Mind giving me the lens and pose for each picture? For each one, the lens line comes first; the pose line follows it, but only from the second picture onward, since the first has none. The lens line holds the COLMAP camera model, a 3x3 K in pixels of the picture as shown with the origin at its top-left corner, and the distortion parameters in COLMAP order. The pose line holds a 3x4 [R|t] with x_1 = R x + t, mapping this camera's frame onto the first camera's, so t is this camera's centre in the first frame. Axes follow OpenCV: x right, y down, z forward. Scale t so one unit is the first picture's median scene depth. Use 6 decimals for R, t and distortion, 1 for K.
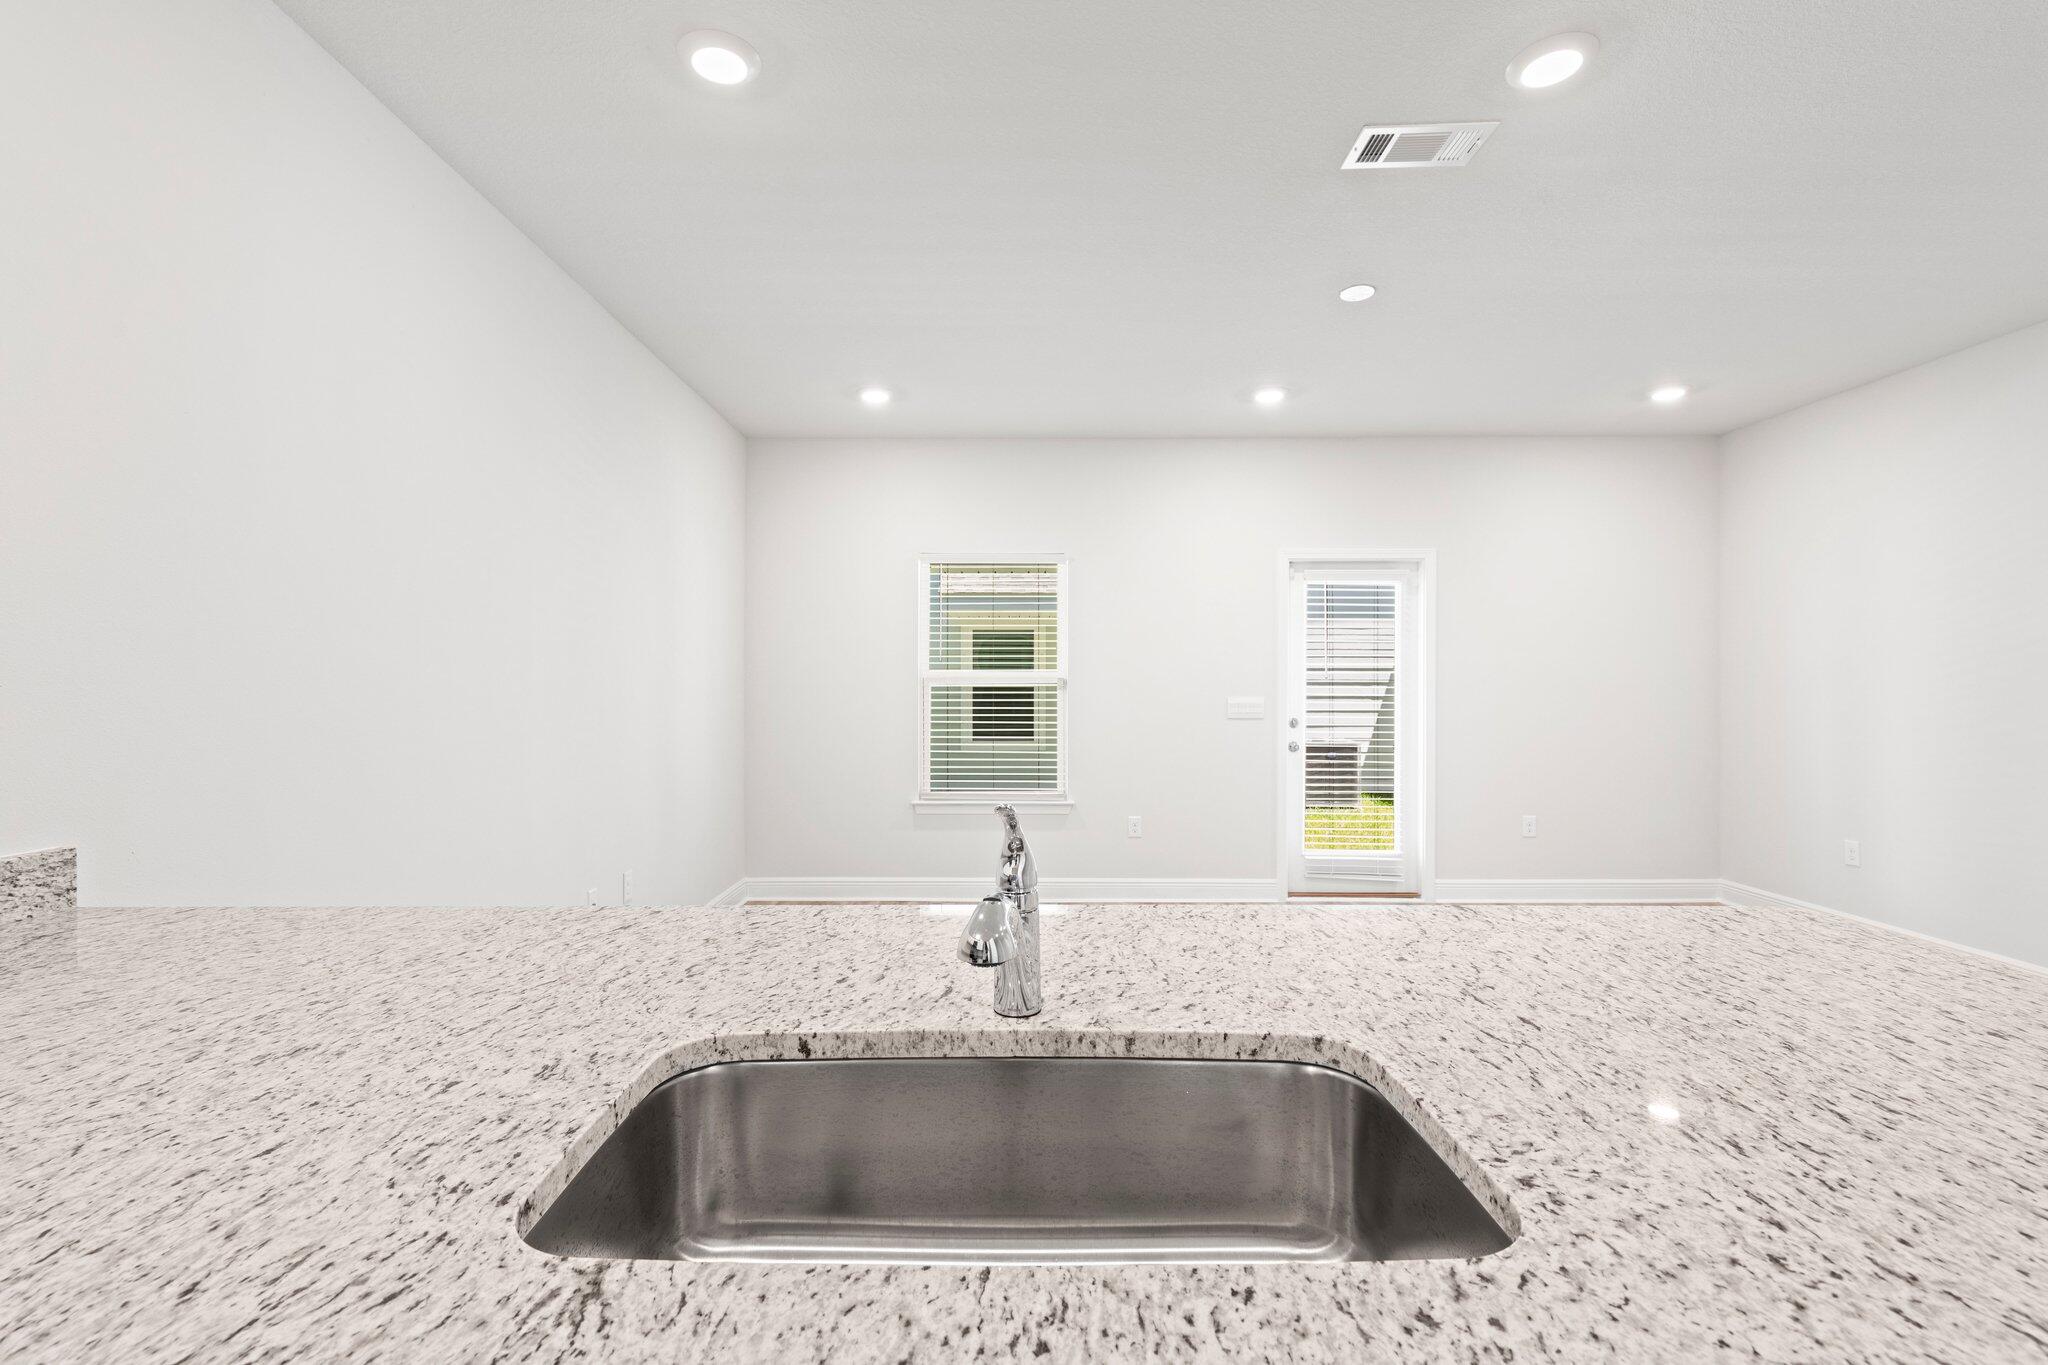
lens RADIAL K [[911.3, 0, 1009.0], [0, 911.3, 688.4], [0, 0, 1]] dist [0.004806, -0.001105]
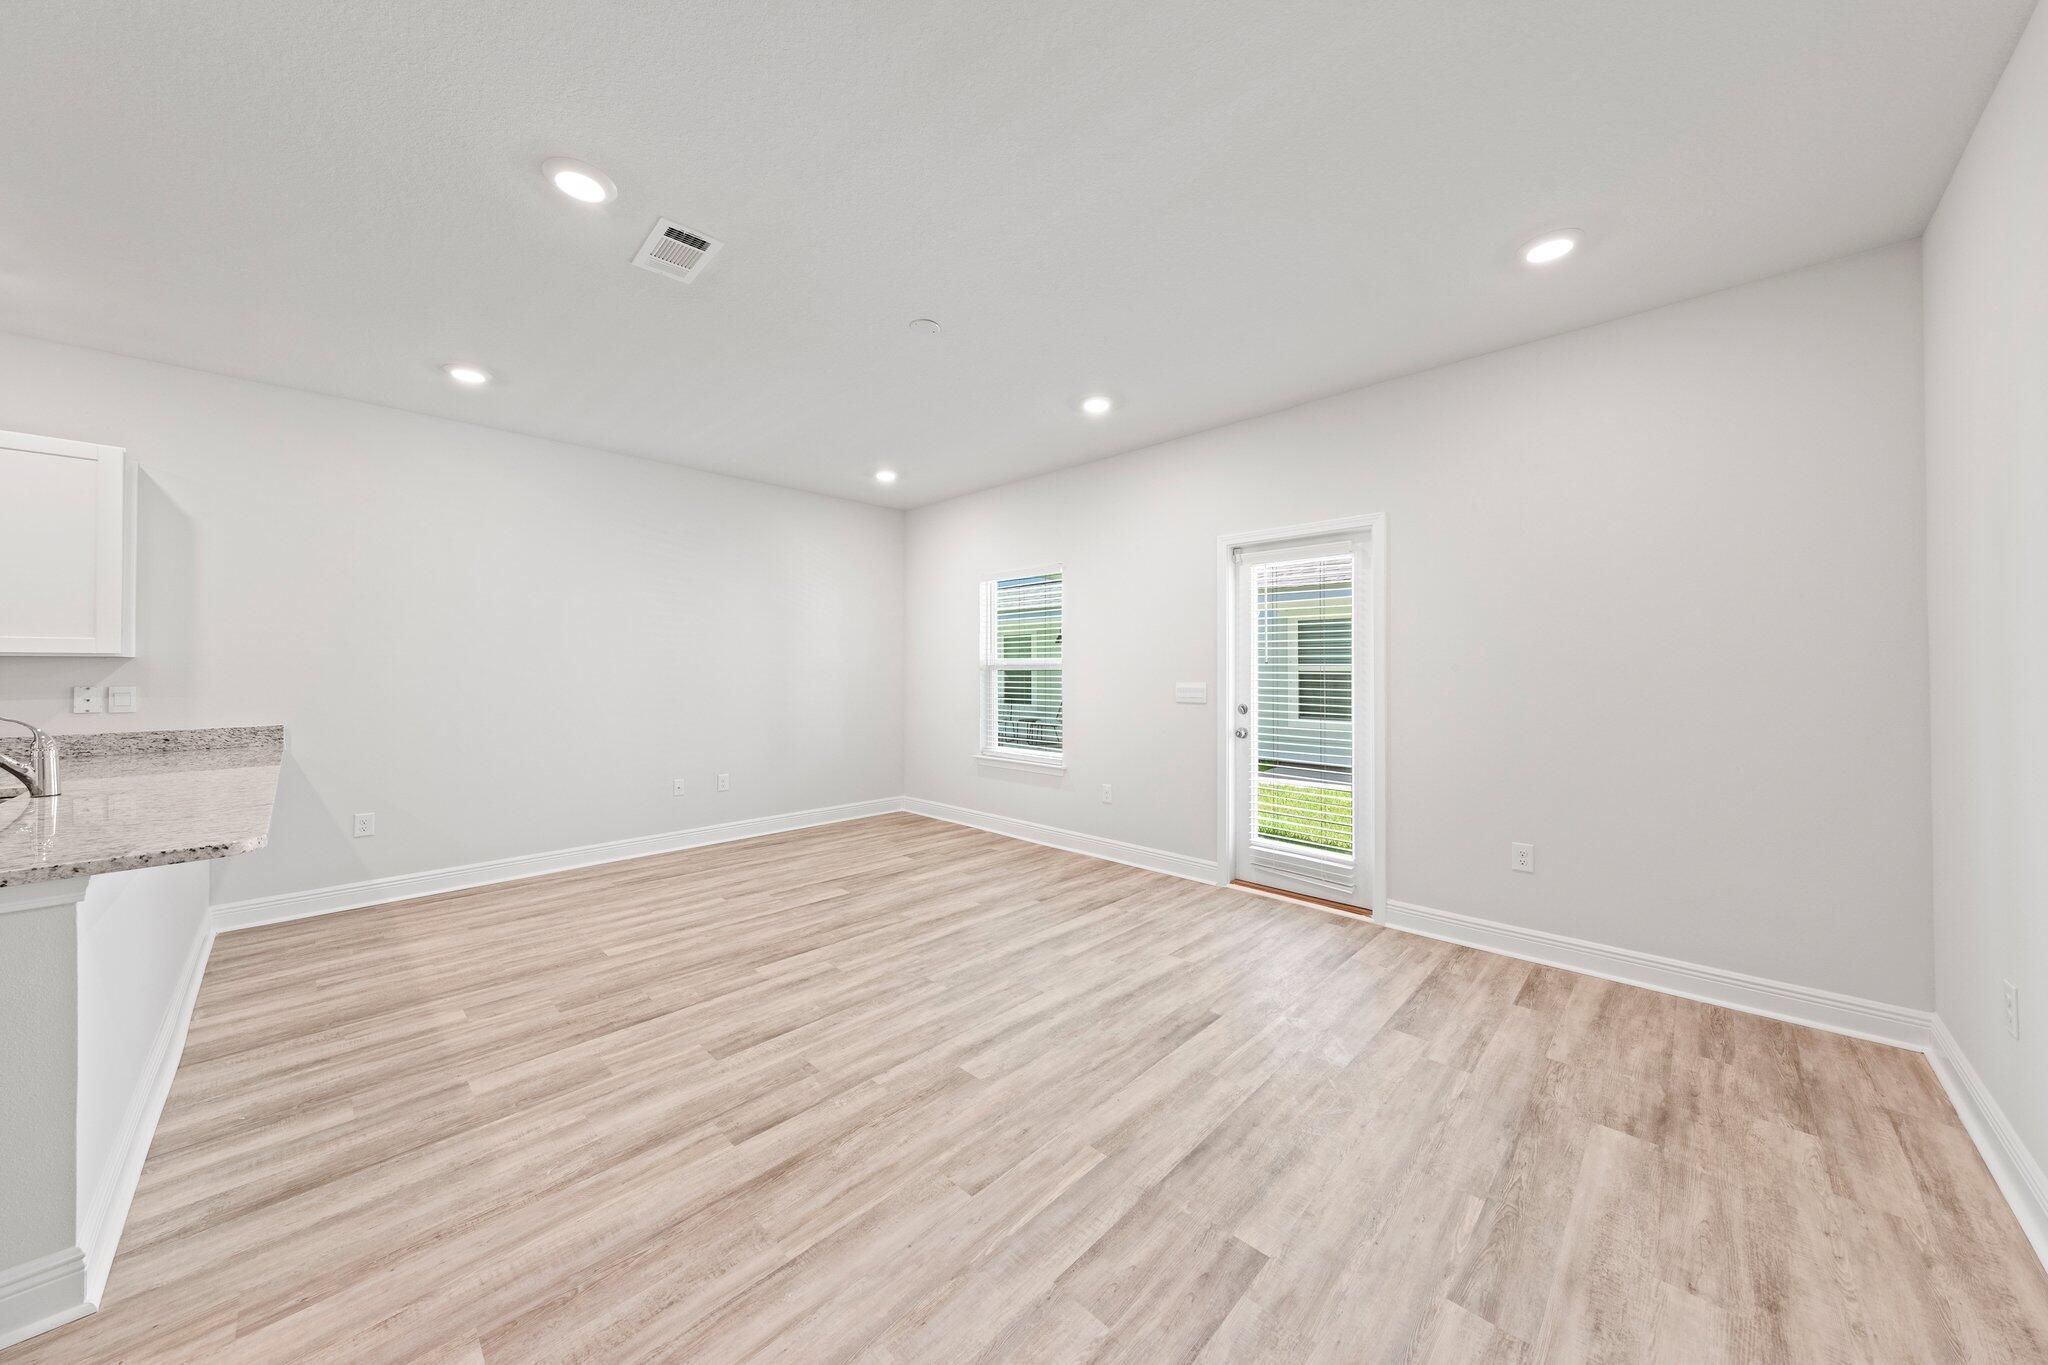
lens RADIAL K [[694.5, 0, 1021.4], [0, 694.5, 663.2], [0, 0, 1]] dist [0.010136, -0.002088]
pose [[0.717208, -0.006922, -0.696824, 3.667889], [-0.000864, 0.999941, -0.010822, -0.017200], [0.696858, 0.008363, 0.717160, 1.590507]]
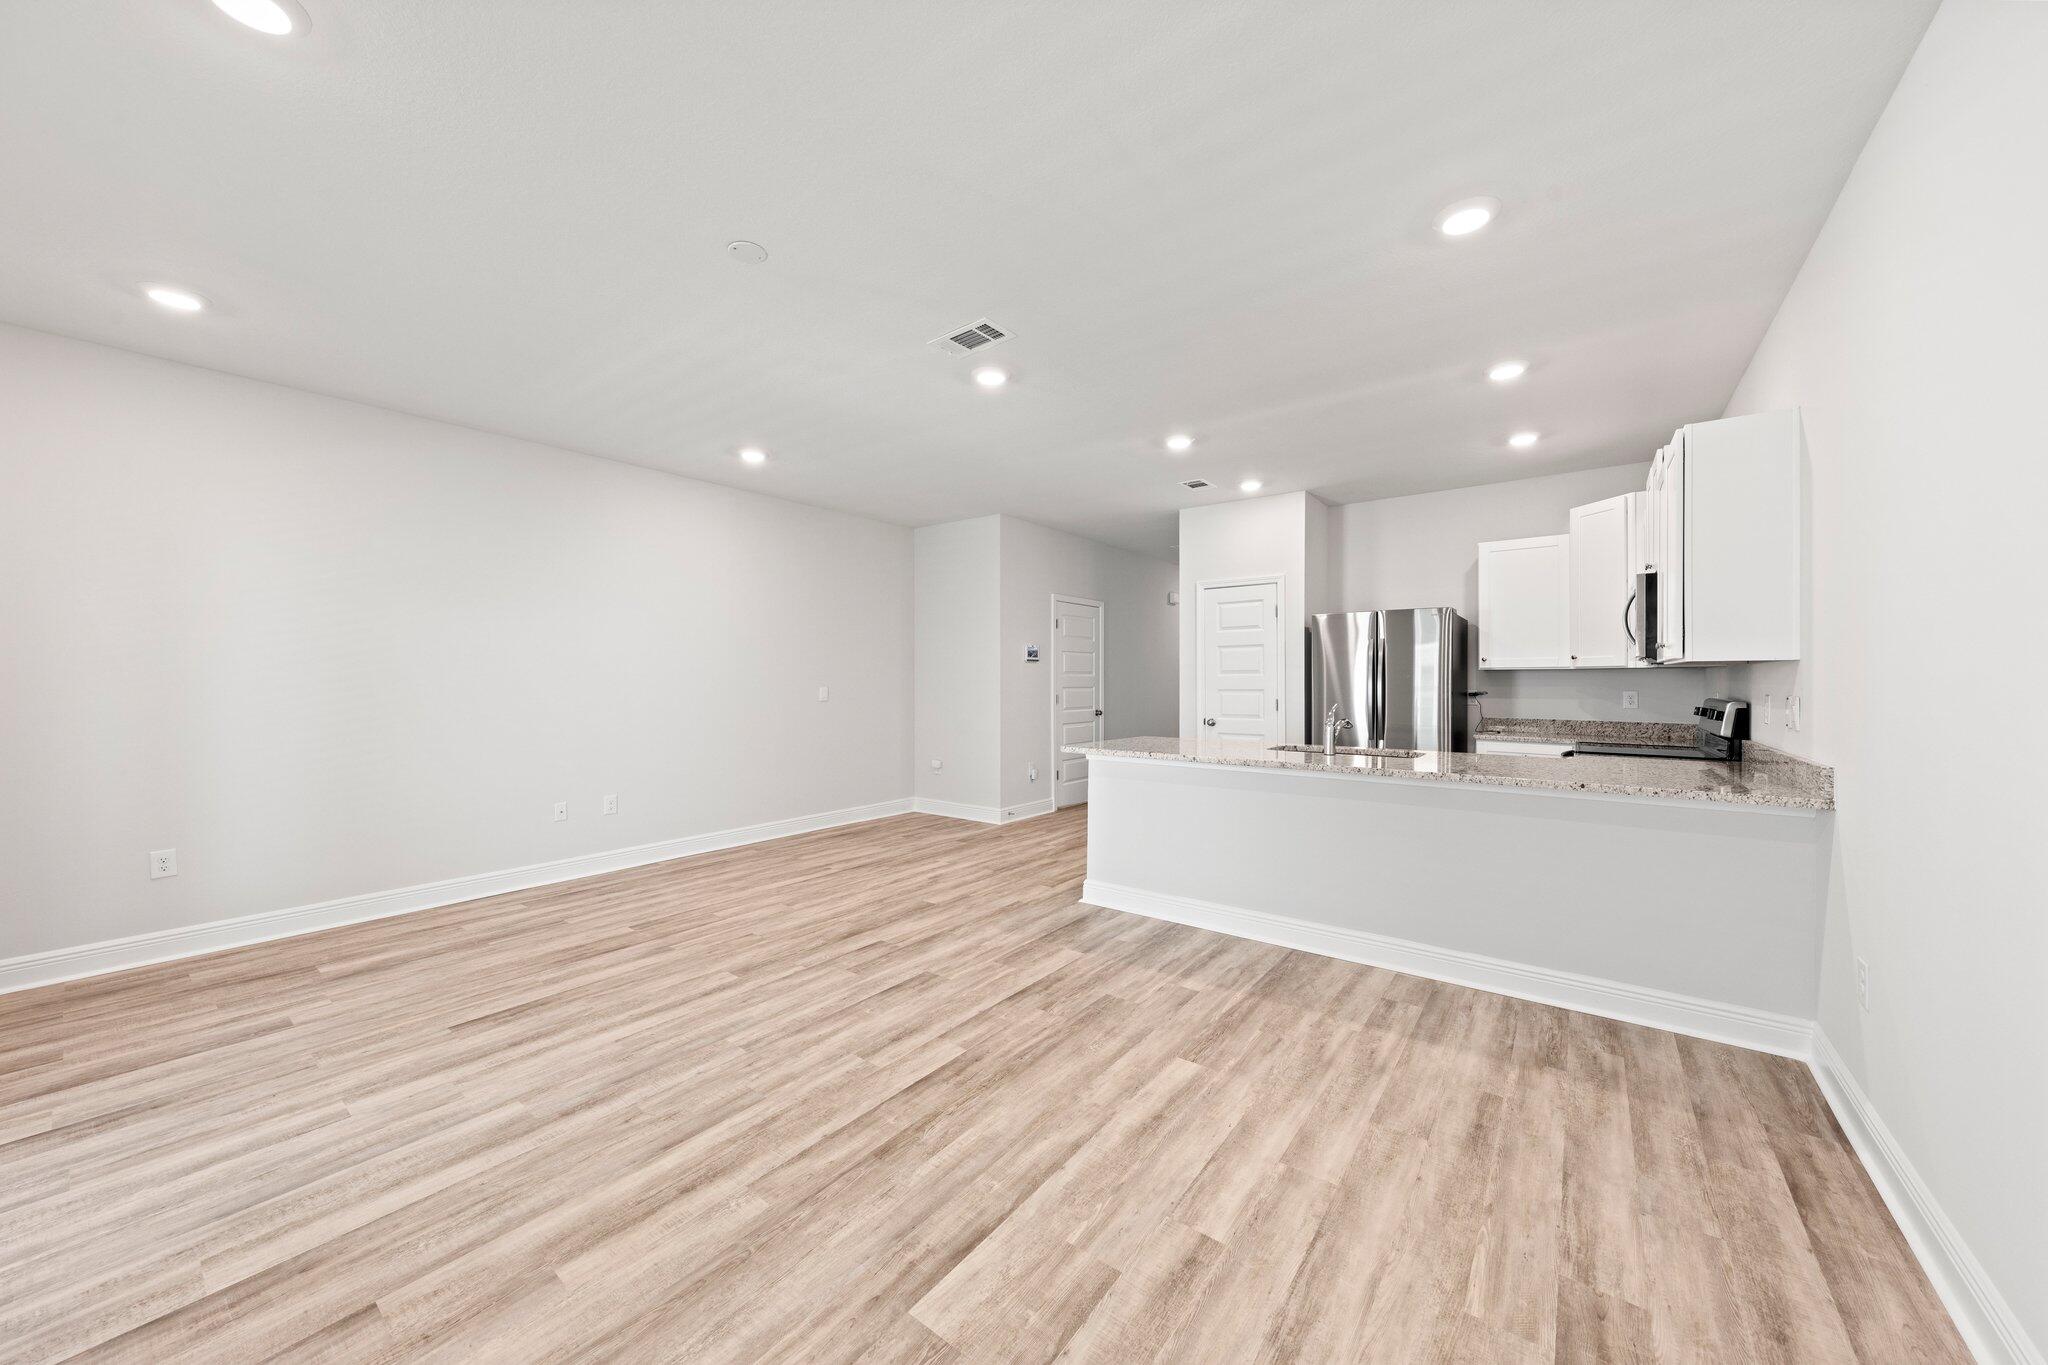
lens RADIAL K [[729.3, 0, 1022.7], [0, 729.3, 669.2], [0, 0, 1]] dist [0.008585, -0.001874]
pose [[-0.793882, 0.008178, 0.608017, -0.987111], [0.003801, 0.999957, -0.008486, -0.027685], [-0.608060, -0.004426, -0.793879, 4.866256]]
